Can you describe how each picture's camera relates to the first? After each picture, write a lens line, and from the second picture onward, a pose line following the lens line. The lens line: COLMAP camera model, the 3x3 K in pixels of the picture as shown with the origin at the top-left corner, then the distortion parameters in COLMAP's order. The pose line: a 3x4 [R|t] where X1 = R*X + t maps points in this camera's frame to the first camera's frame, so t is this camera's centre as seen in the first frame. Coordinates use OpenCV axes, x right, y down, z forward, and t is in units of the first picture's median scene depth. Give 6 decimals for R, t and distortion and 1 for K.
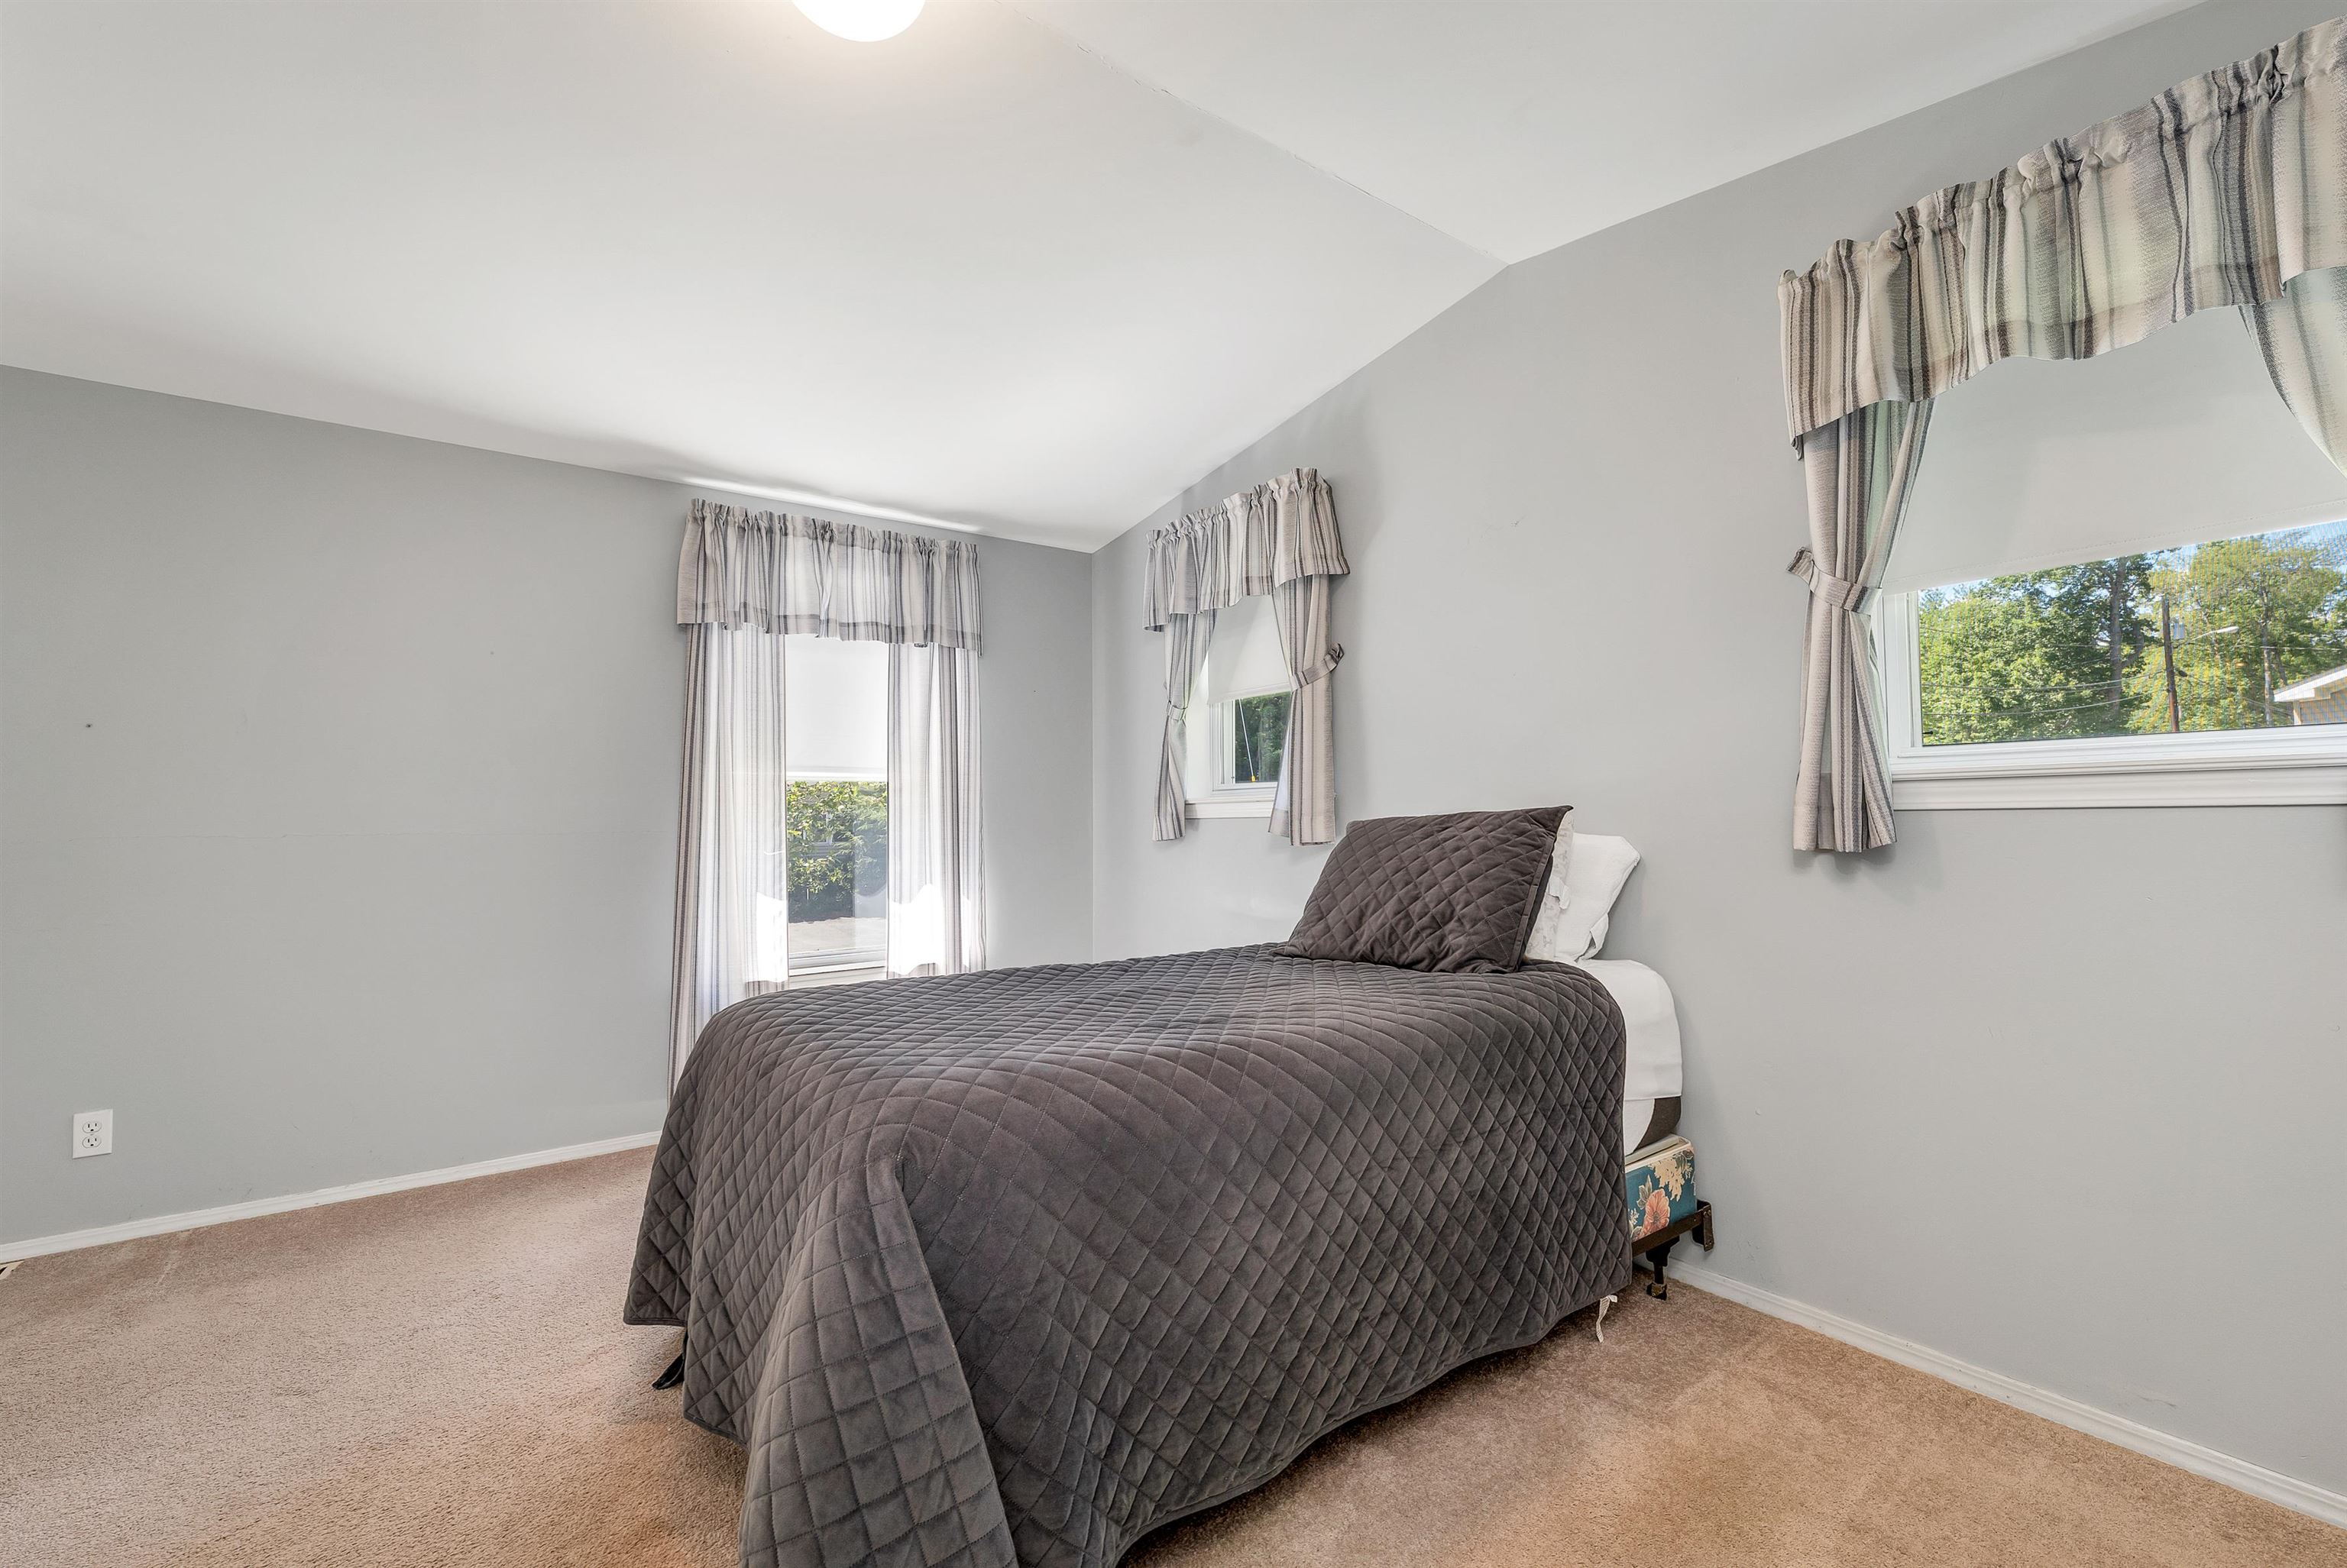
lens RADIAL K [[953.0, 0, 1173.5], [0, 953.0, 784.0], [0, 0, 1]] dist [0.001754, -0.000346]
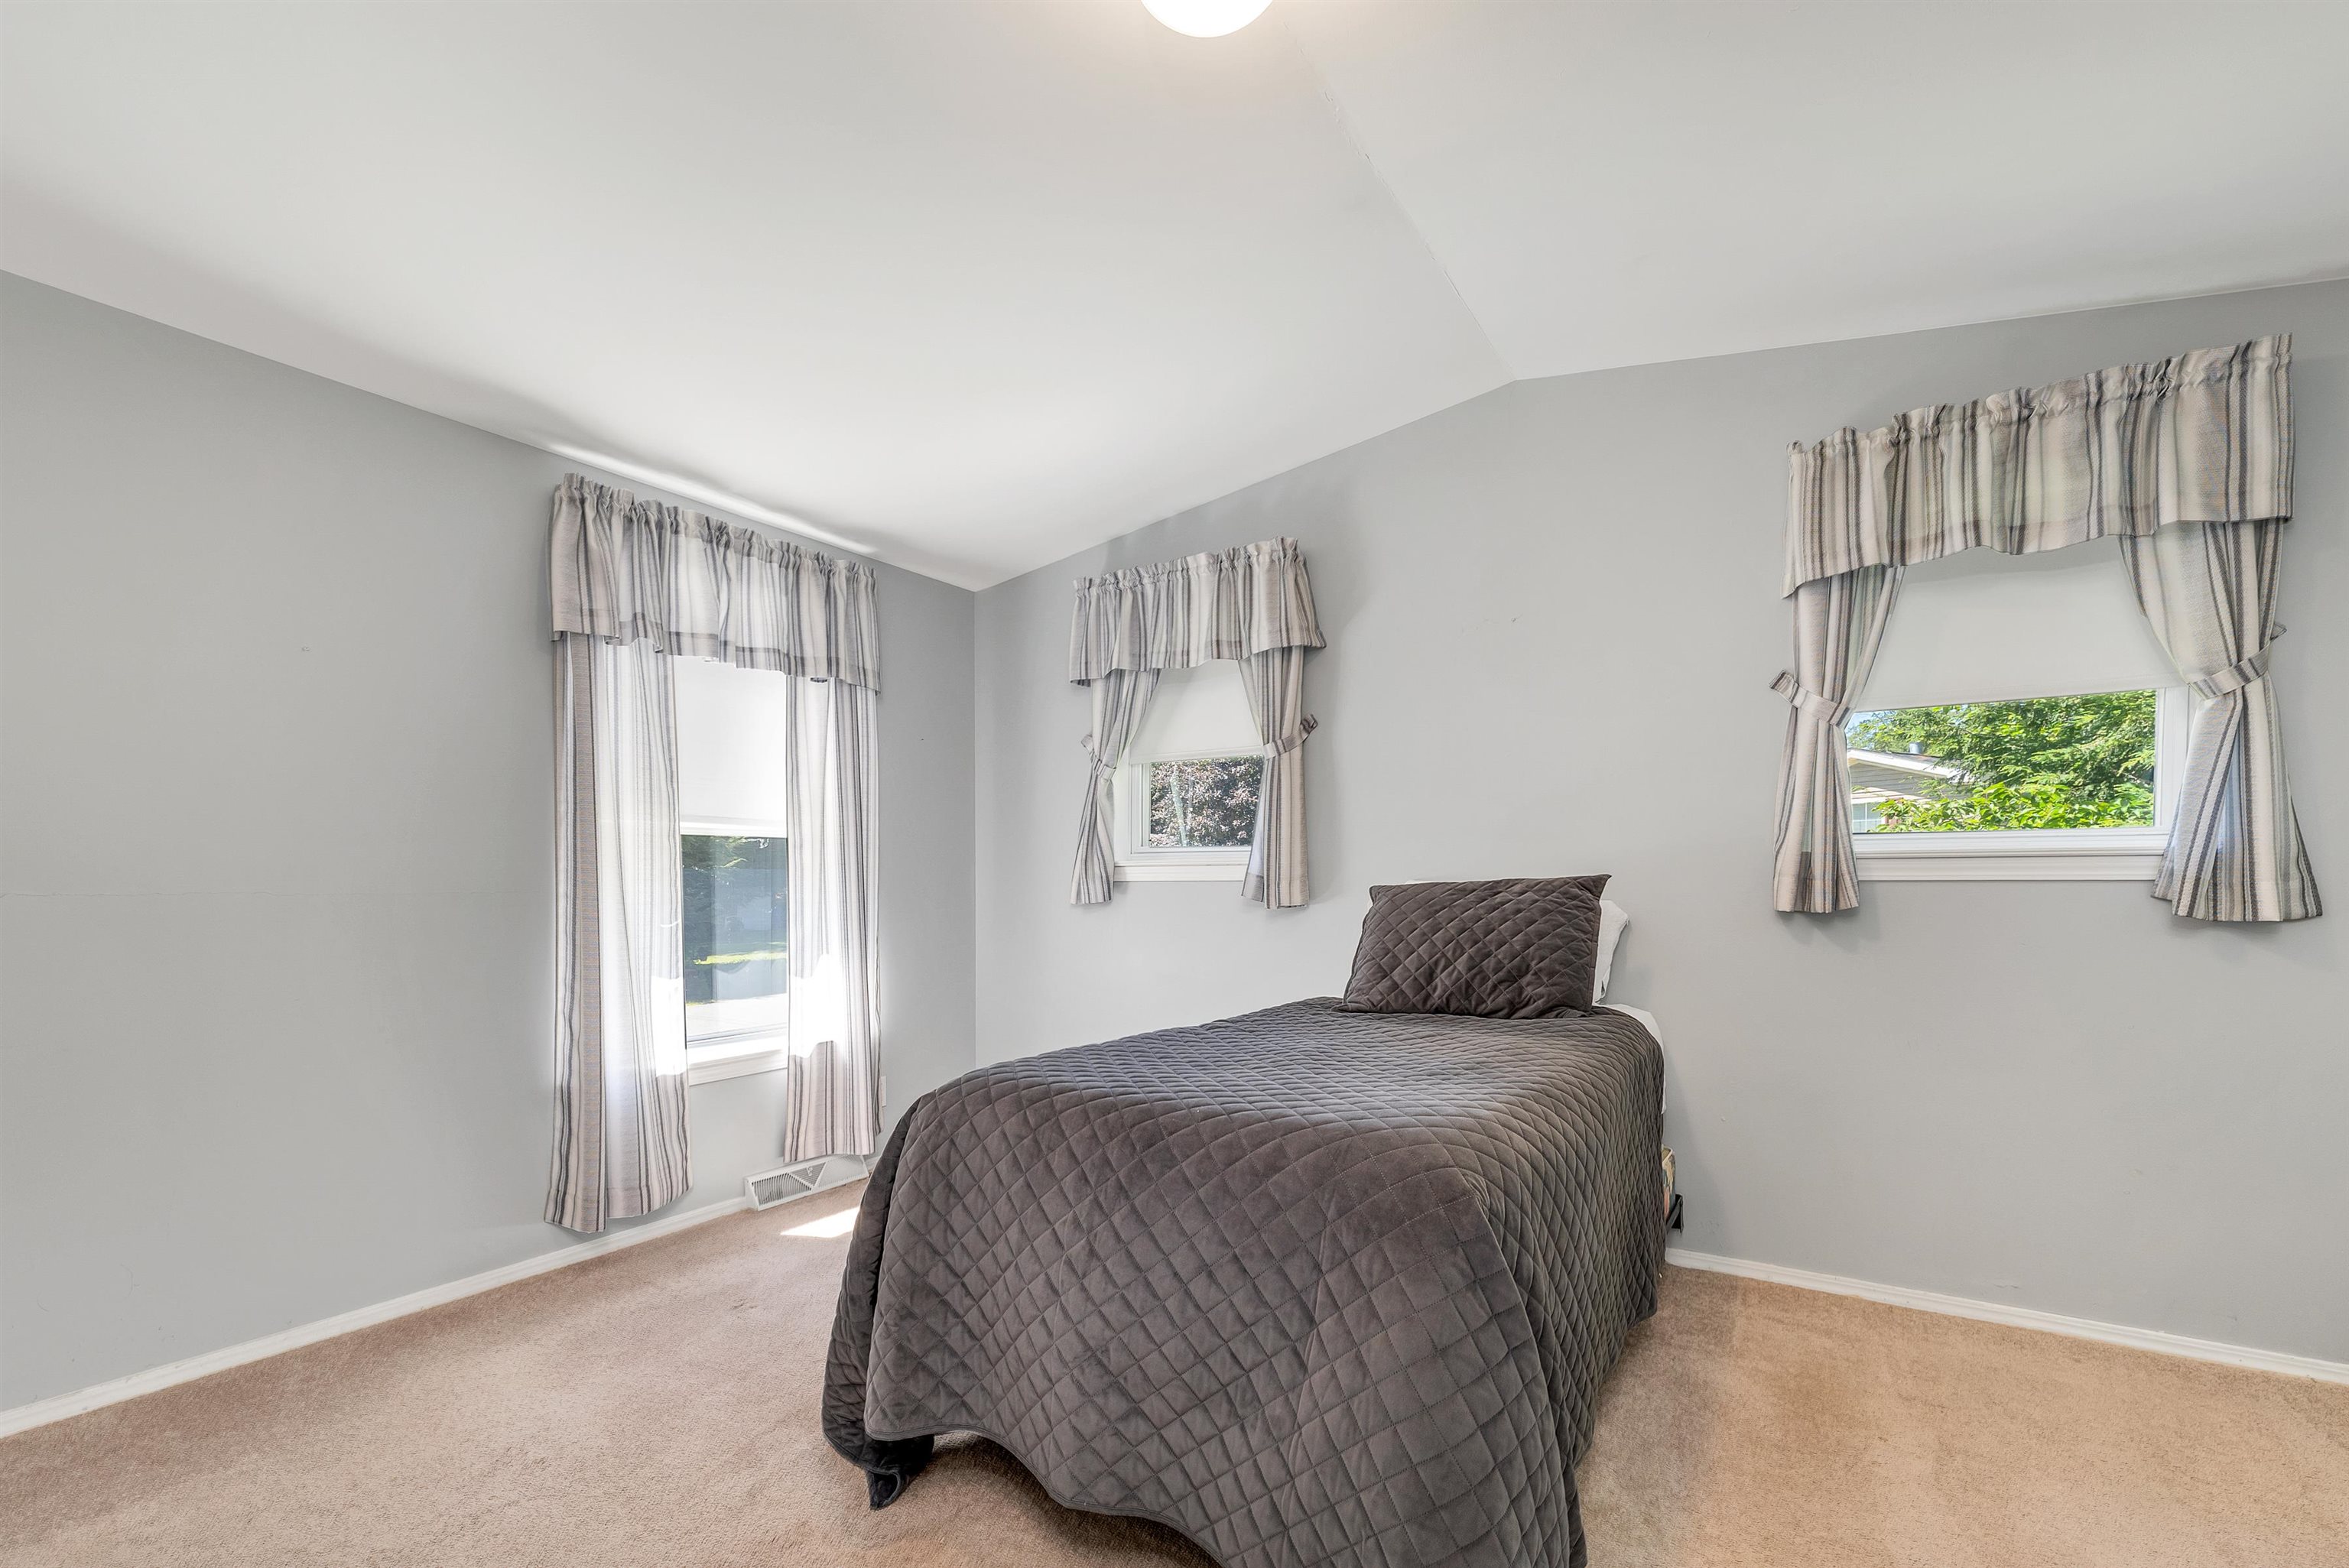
lens RADIAL K [[992.8, 0, 1163.4], [0, 992.8, 903.9], [0, 0, 1]] dist [0.000512, 0.000138]
pose [[0.935357, 0.001225, 0.353702, -0.360747], [-0.022130, 0.998238, 0.055063, 0.002713], [-0.353011, -0.059331, 0.933736, 0.034737]]
